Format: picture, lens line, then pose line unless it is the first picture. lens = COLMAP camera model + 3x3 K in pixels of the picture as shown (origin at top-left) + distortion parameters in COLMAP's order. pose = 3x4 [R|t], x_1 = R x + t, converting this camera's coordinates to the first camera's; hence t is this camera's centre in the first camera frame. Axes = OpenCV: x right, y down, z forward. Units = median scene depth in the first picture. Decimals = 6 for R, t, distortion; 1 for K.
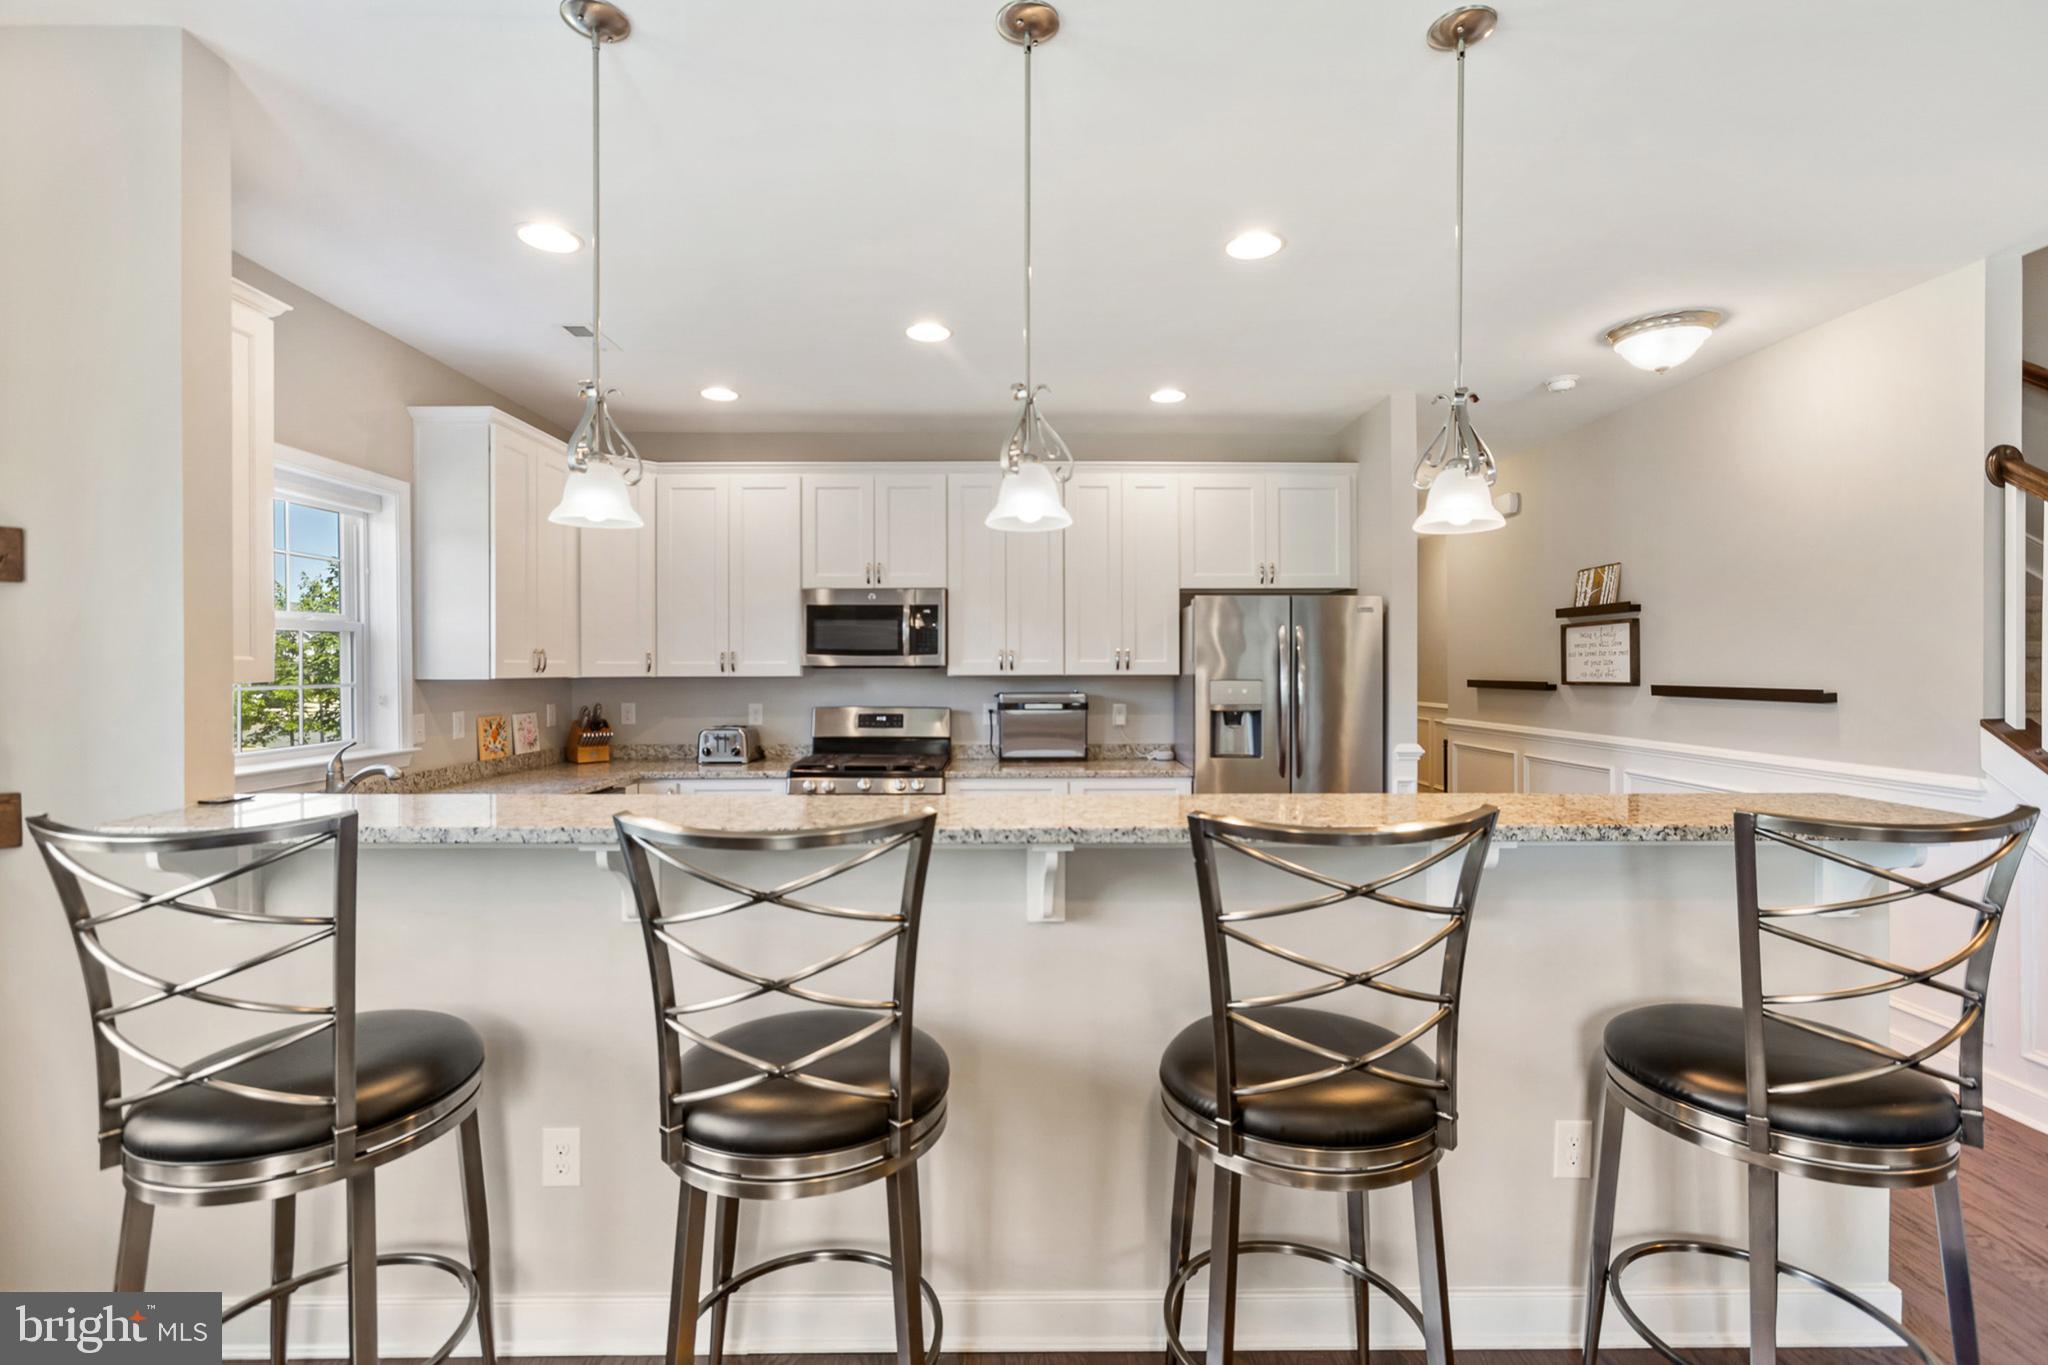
lens RADIAL K [[924.3, 0, 978.5], [0, 924.3, 669.0], [0, 0, 1]] dist [0.010903, 0.000964]
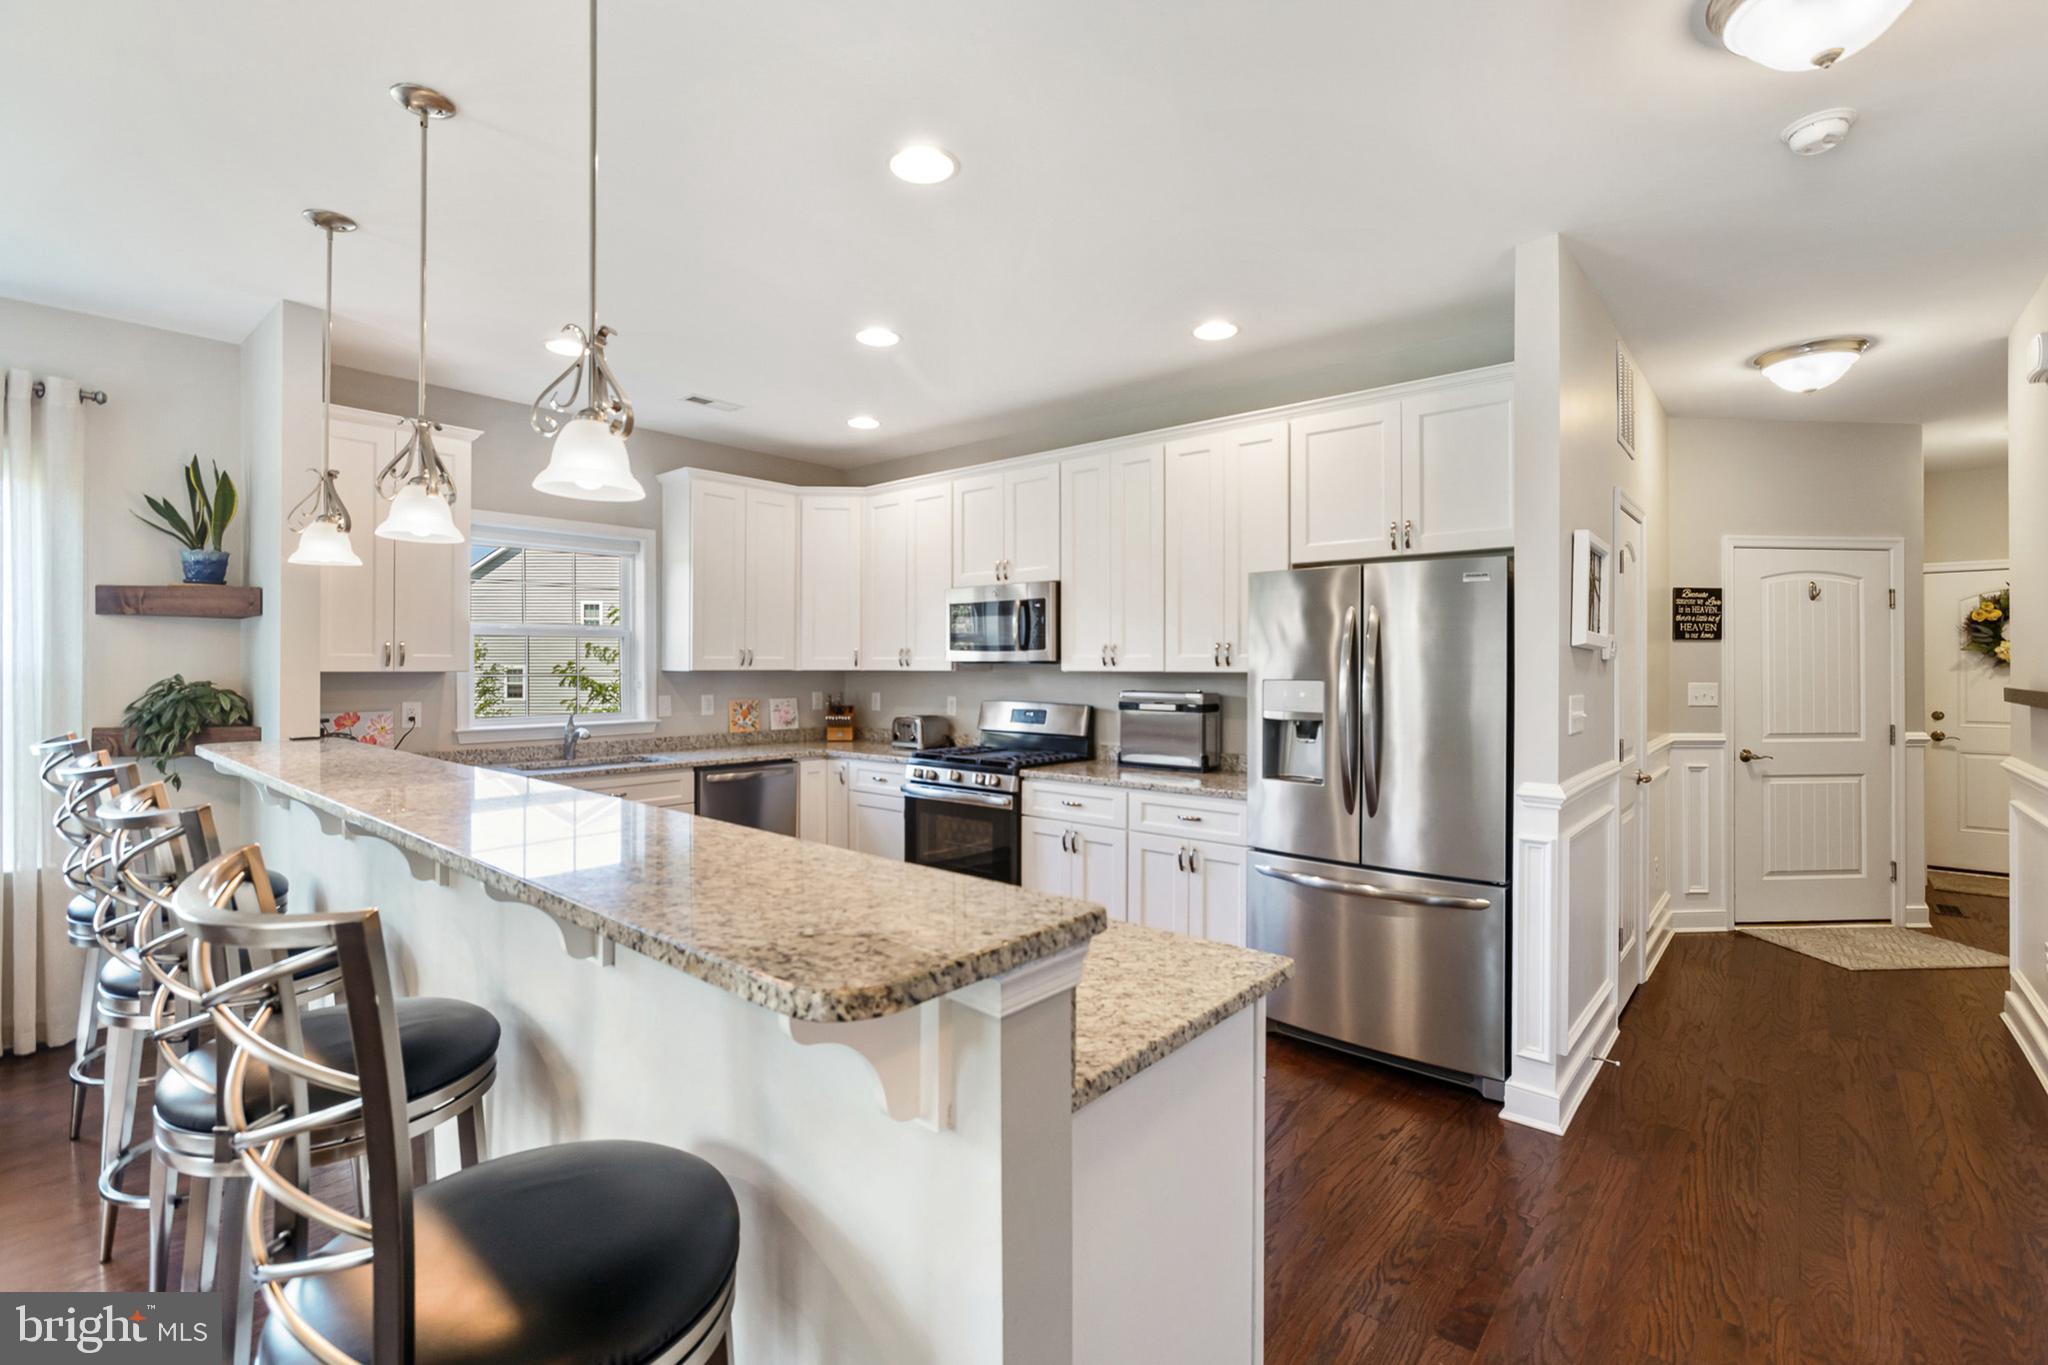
lens RADIAL K [[924.3, 0, 1017.1], [0, 924.3, 669.3], [0, 0, 1]] dist [0.010903, 0.000964]
pose [[0.758370, 0.006911, -0.651787, 0.569034], [-0.002784, 0.999969, 0.007364, -0.002186], [0.651818, -0.003770, 0.758366, 0.245540]]
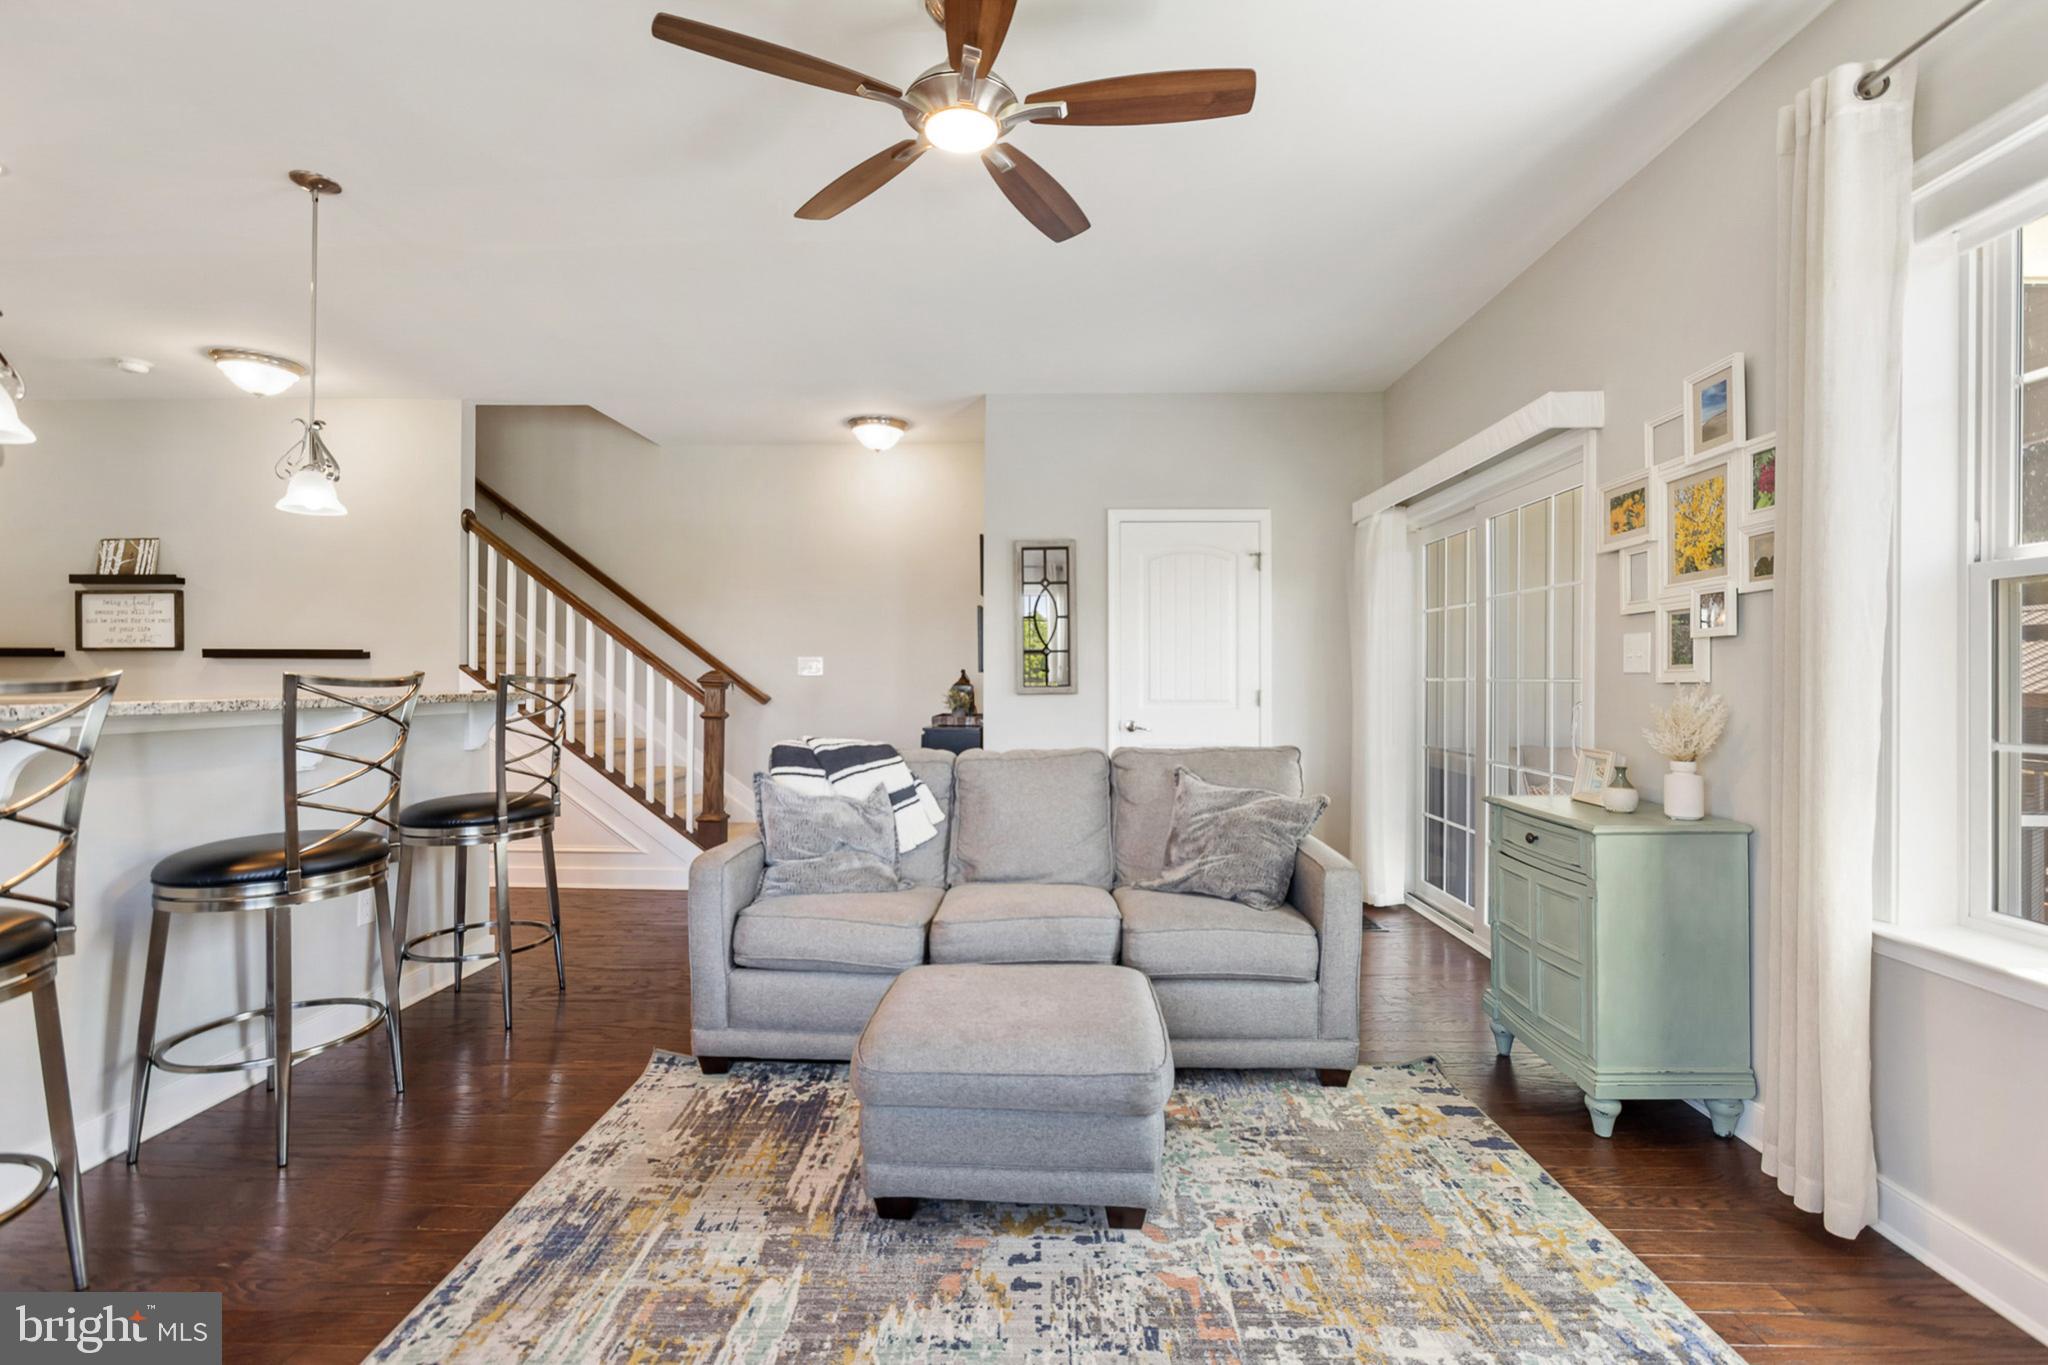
lens RADIAL K [[924.3, 0, 1027.0], [0, 924.3, 674.5], [0, 0, 1]] dist [0.010903, 0.000964]
pose [[0.019076, 0.000074, 0.999818, -0.380344], [-0.003423, 0.999994, -0.000008, 0.041378], [-0.999812, -0.003422, 0.019076, -0.049271]]
